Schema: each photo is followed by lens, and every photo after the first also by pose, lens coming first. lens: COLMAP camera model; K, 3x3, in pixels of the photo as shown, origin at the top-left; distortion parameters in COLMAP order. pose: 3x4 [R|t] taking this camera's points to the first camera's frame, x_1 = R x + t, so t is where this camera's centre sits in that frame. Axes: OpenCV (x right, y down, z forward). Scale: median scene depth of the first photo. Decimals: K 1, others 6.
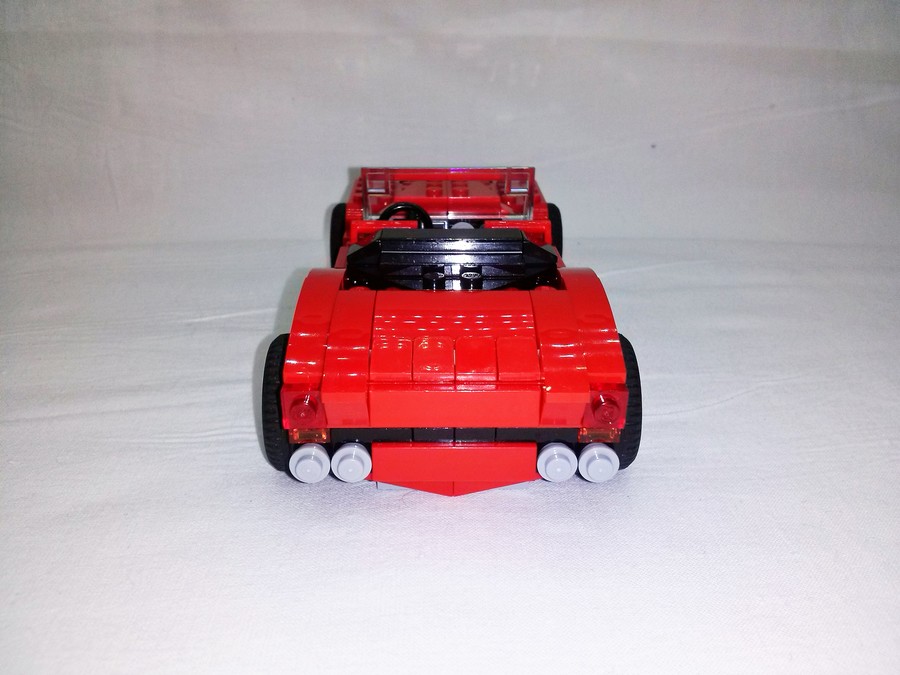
lens RADIAL K [[796.0, 0, 450.1], [0, 796.0, 318.7], [0, 0, 1]] dist [-0.010806, -0.093114]
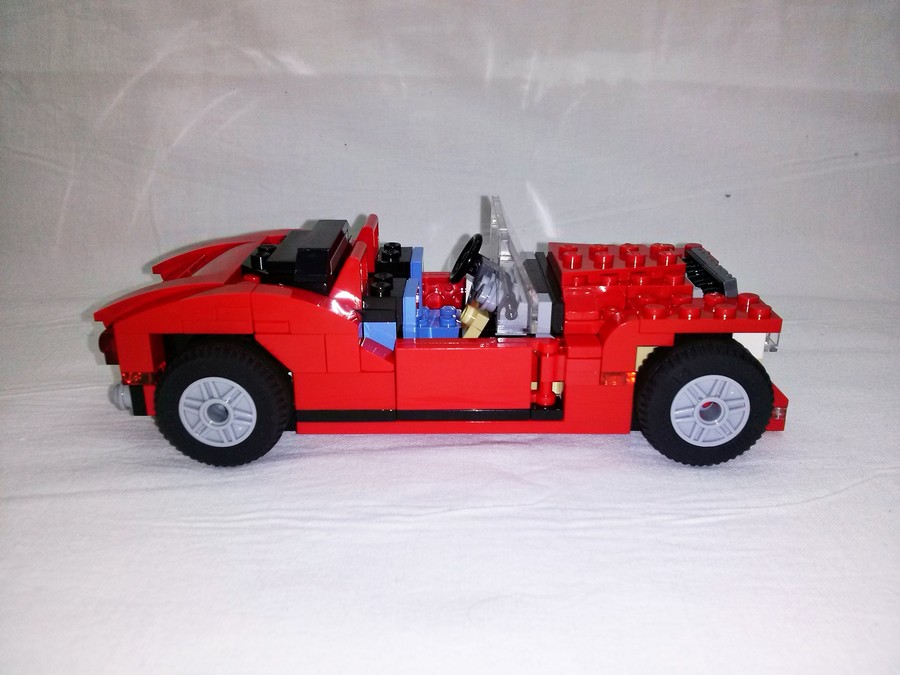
lens RADIAL K [[789.5, 0, 450.0], [0, 789.5, 337.5], [0, 0, 1]] dist [0.013138, -0.142749]
pose [[0.998472, 0.017390, -0.052457, -0.029600], [-0.019226, 0.999213, -0.034696, -0.024317], [0.051812, 0.035651, 0.998020, 0.121201]]
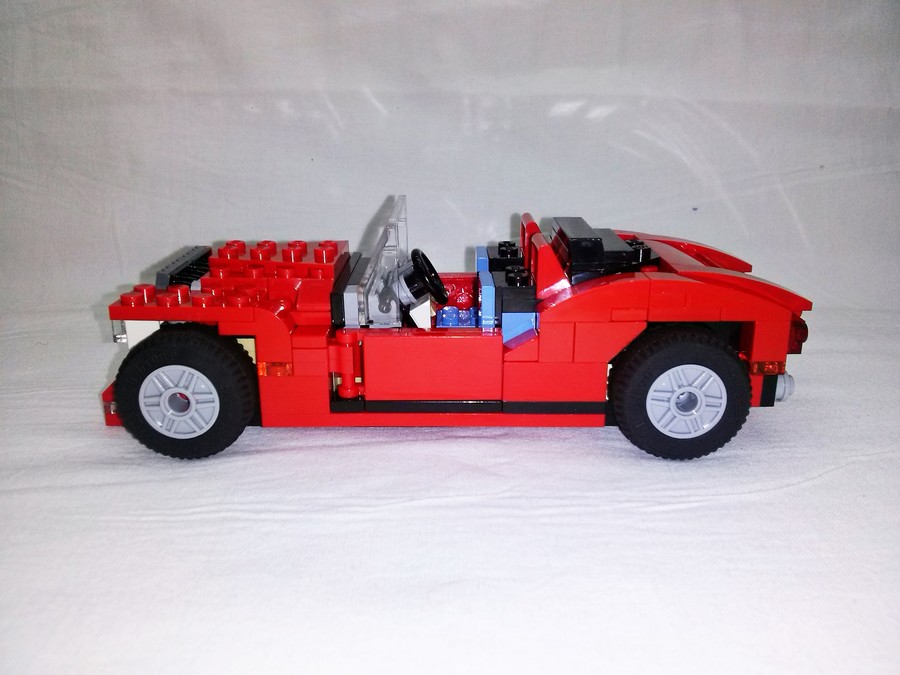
lens RADIAL K [[789.5, 0, 450.0], [0, 789.5, 337.5], [0, 0, 1]] dist [0.013138, -0.142749]
pose [[0.999712, 0.006357, -0.023124, -0.014810], [-0.008392, 0.995997, -0.088987, 0.030524], [0.022466, 0.089156, 0.995764, 0.147646]]
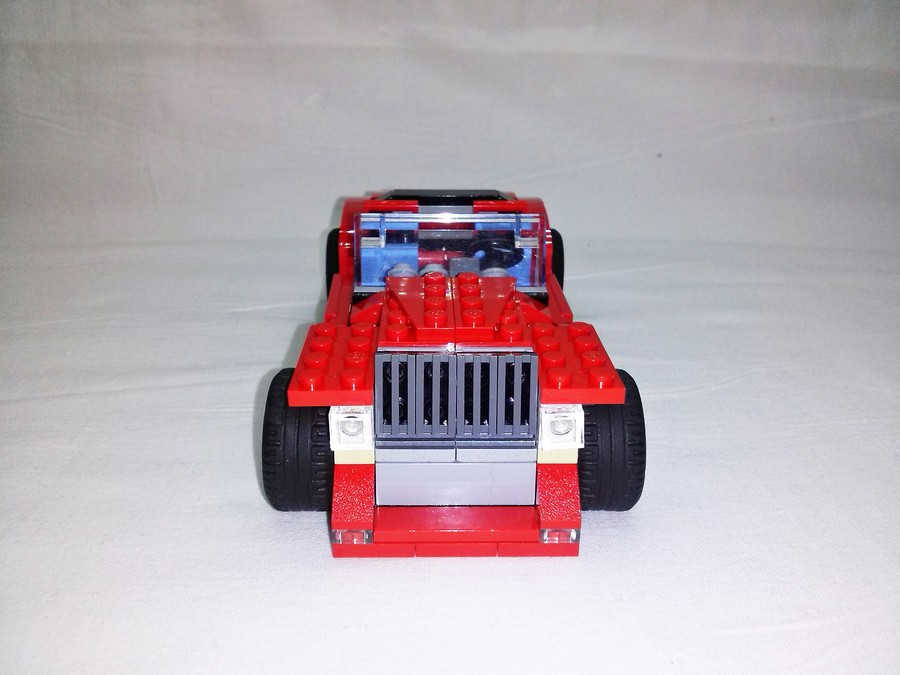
lens RADIAL K [[786.5, 0, 453.5], [0, 786.5, 322.9], [0, 0, 1]] dist [0.012273, -0.130904]
pose [[0.999926, 0.011251, -0.004520, -0.023383], [-0.011266, 0.999931, -0.003299, 0.024341], [0.004483, 0.003350, 0.999984, -0.097249]]
